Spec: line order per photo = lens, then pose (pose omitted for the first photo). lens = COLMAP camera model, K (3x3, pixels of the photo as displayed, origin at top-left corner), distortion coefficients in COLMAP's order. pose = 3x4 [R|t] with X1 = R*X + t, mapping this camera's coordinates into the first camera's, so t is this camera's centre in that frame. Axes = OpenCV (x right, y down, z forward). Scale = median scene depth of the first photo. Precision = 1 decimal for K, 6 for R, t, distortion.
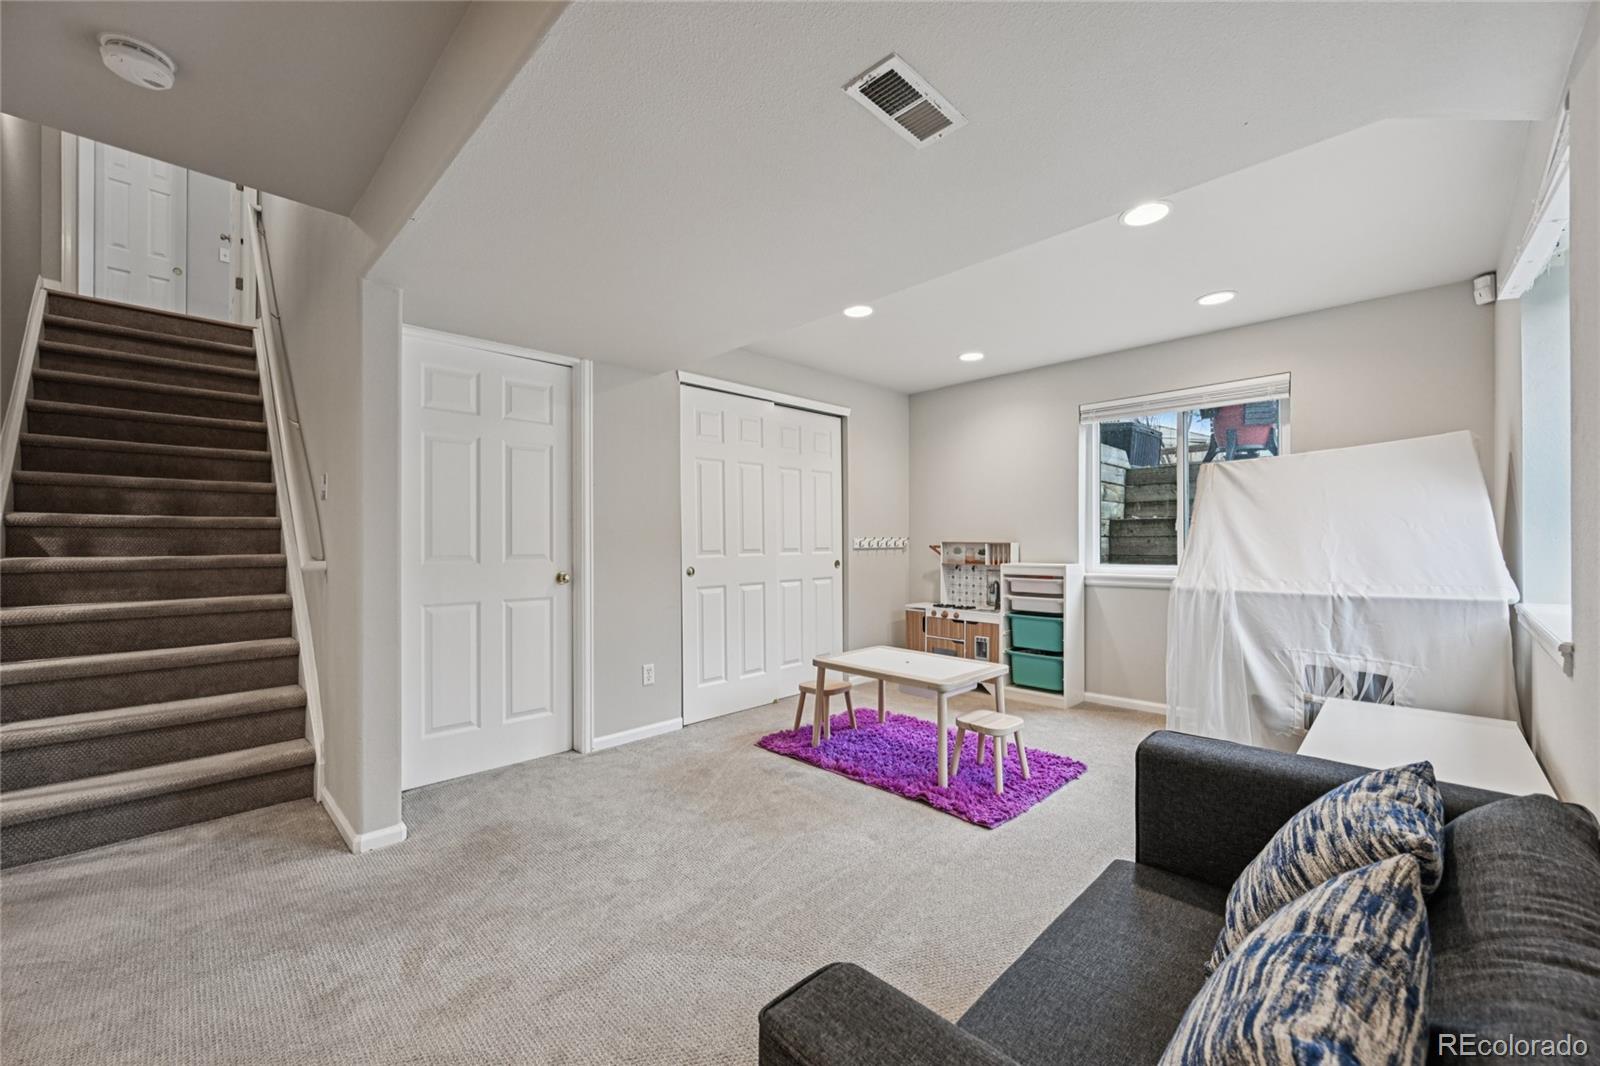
lens RADIAL K [[626.6, 0, 810.6], [0, 626.6, 539.6], [0, 0, 1]] dist [-0.000712, -0.000420]
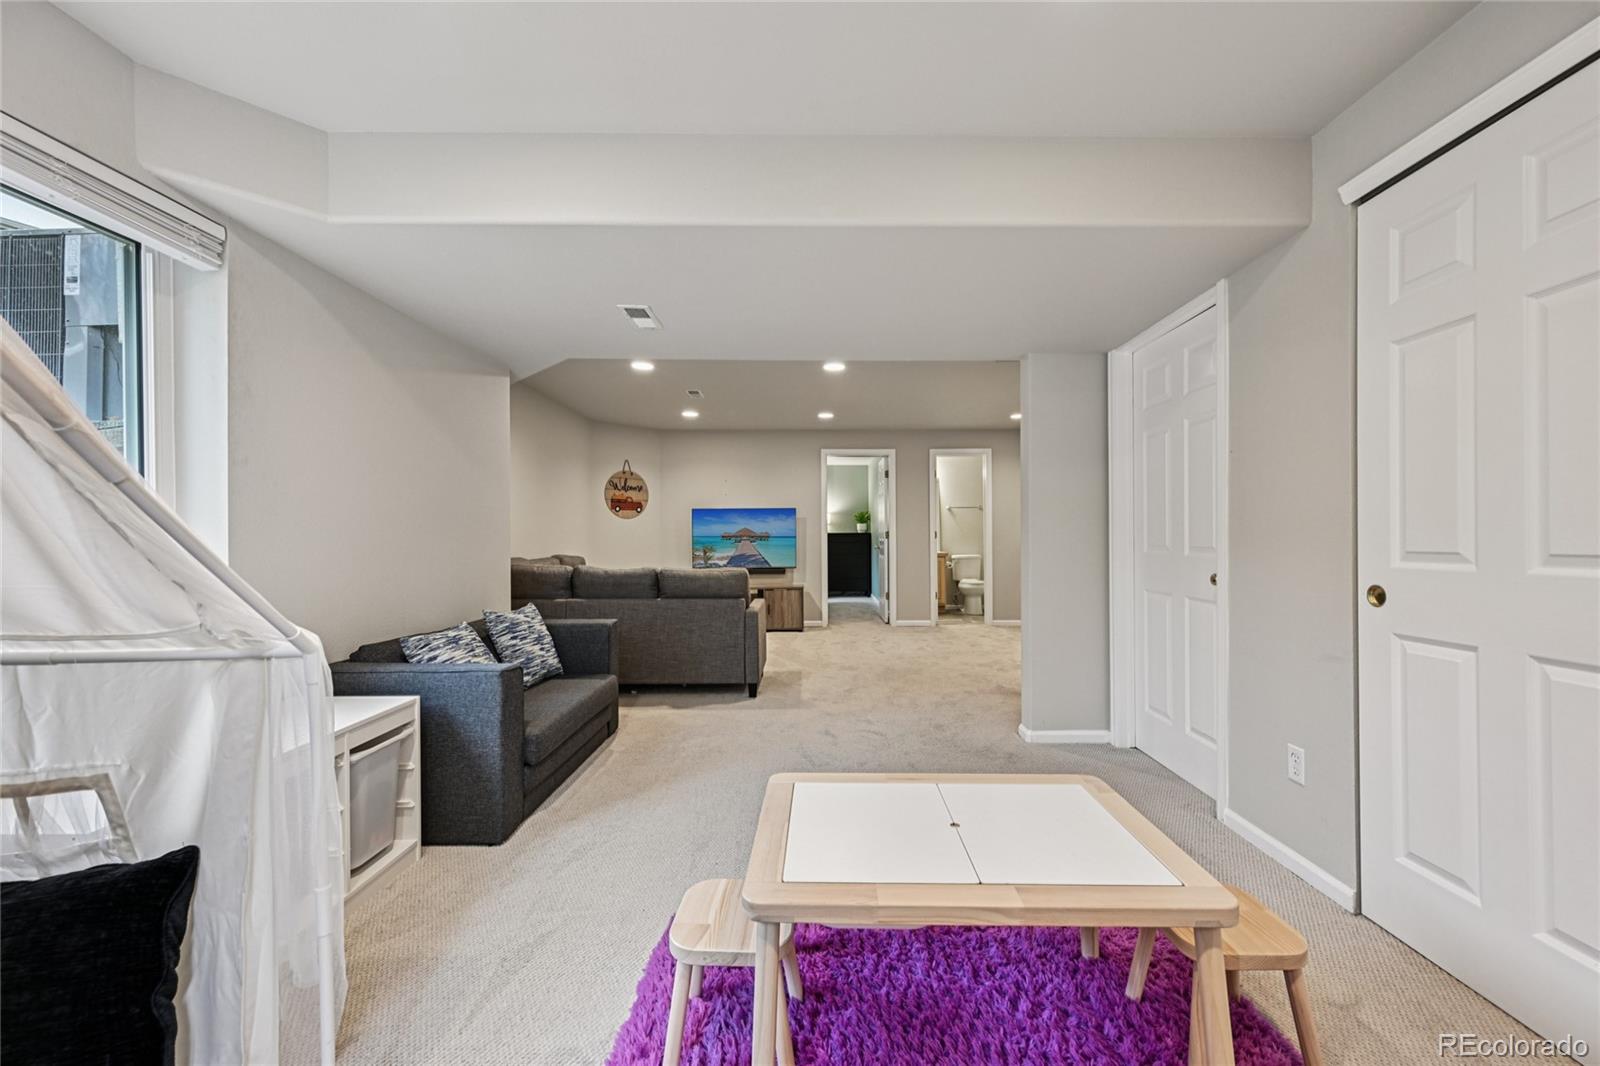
lens RADIAL K [[626.6, 0, 801.4], [0, 626.6, 537.5], [0, 0, 1]] dist [-0.000712, -0.000420]
pose [[-0.727493, 0.007348, -0.686076, 0.398081], [0.007625, 0.999967, 0.002624, 0.003902], [0.686073, -0.003322, -0.727526, 0.965010]]
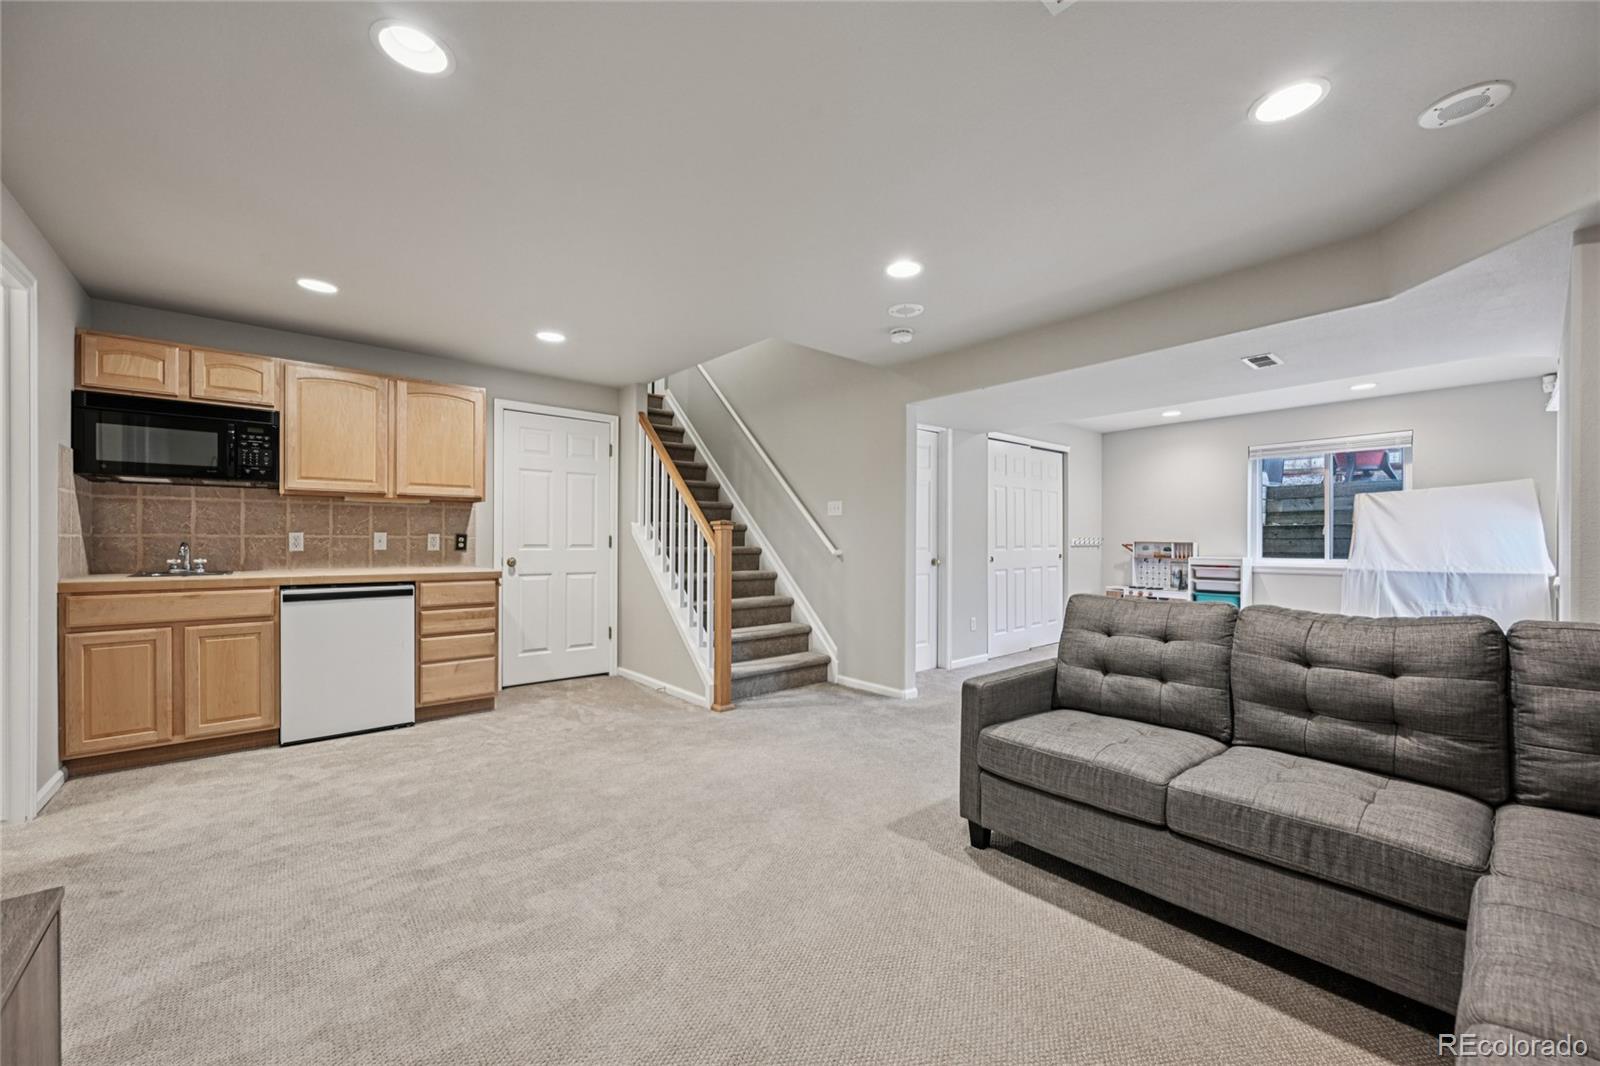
lens RADIAL K [[626.6, 0, 805.5], [0, 626.6, 538.1], [0, 0, 1]] dist [-0.000712, -0.000420]
pose [[0.996356, 0.006137, -0.085070, -0.478065], [-0.006238, 0.999980, -0.000921, 0.001694], [0.085063, 0.001449, 0.996375, -0.533678]]
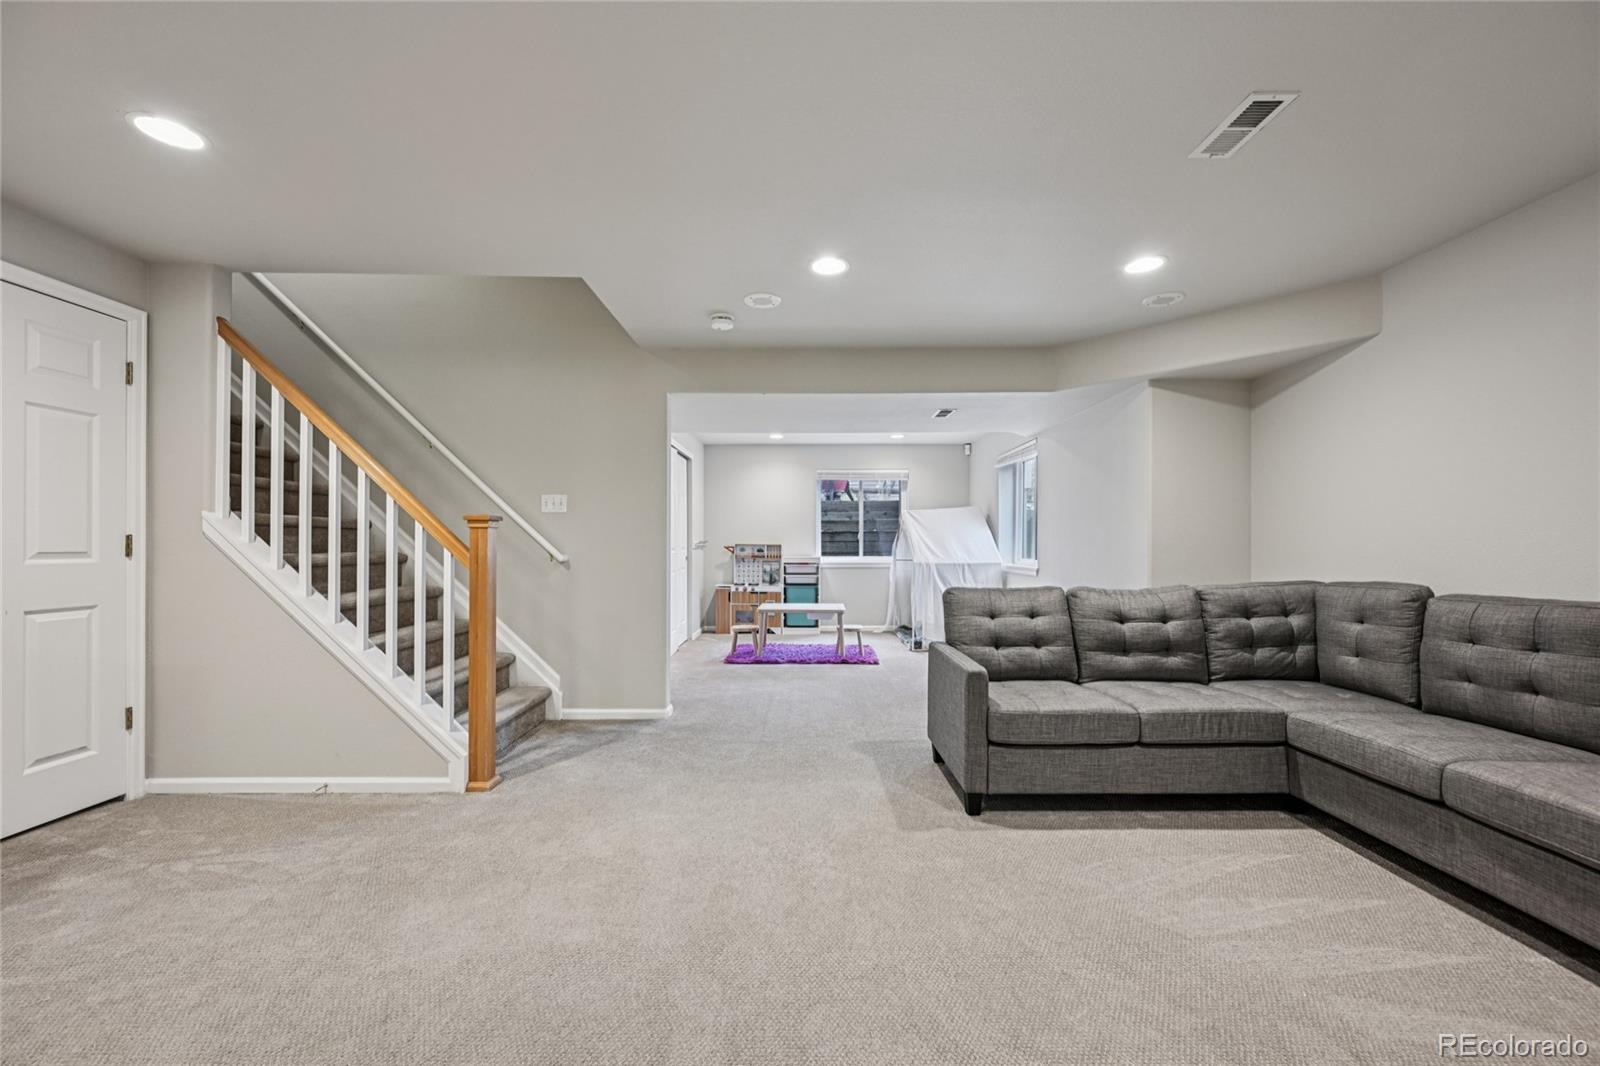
lens RADIAL K [[626.6, 0, 806.0], [0, 626.6, 542.9], [0, 0, 1]] dist [-0.000712, -0.000420]
pose [[0.707152, 0.005886, 0.707037, -0.937591], [-0.005607, 0.999981, -0.002717, 0.004494], [-0.707040, -0.002043, 0.707171, -0.289728]]
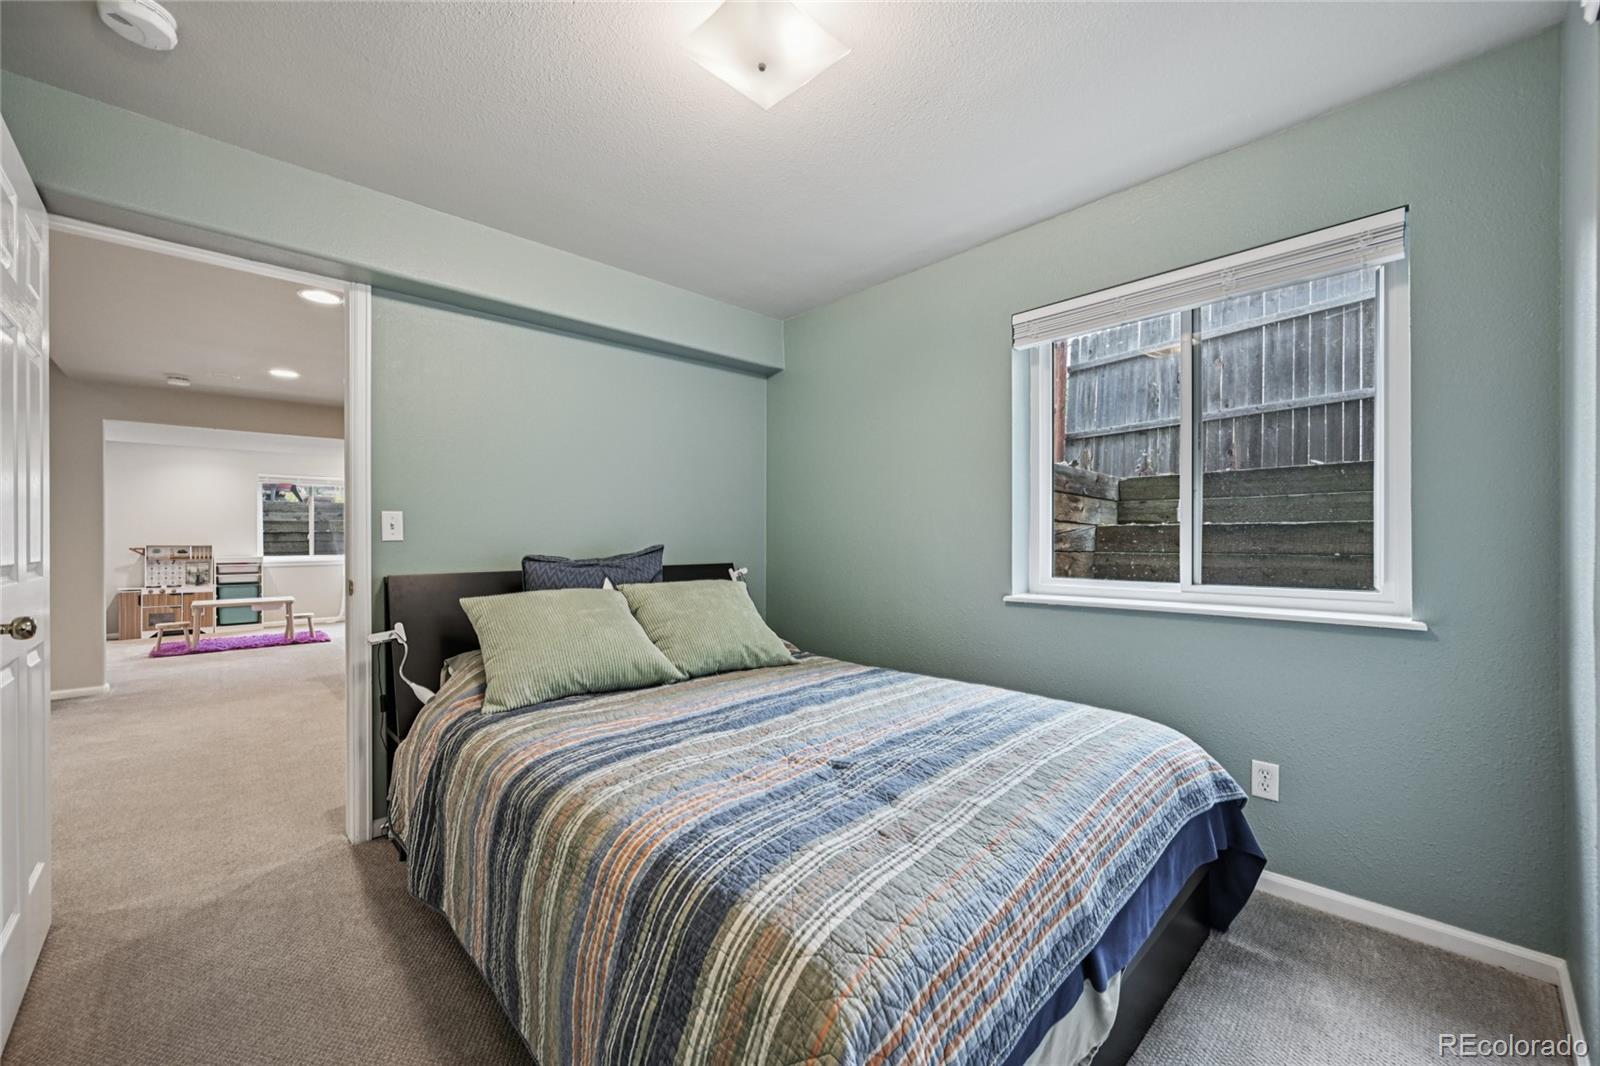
lens RADIAL K [[626.6, 0, 801.4], [0, 626.6, 537.8], [0, 0, 1]] dist [-0.000712, -0.000420]
pose [[0.034692, 0.004904, 0.999386, -1.504082], [0.008926, 0.999947, -0.005216, 0.007904], [-0.999358, 0.009101, 0.034647, -0.767416]]
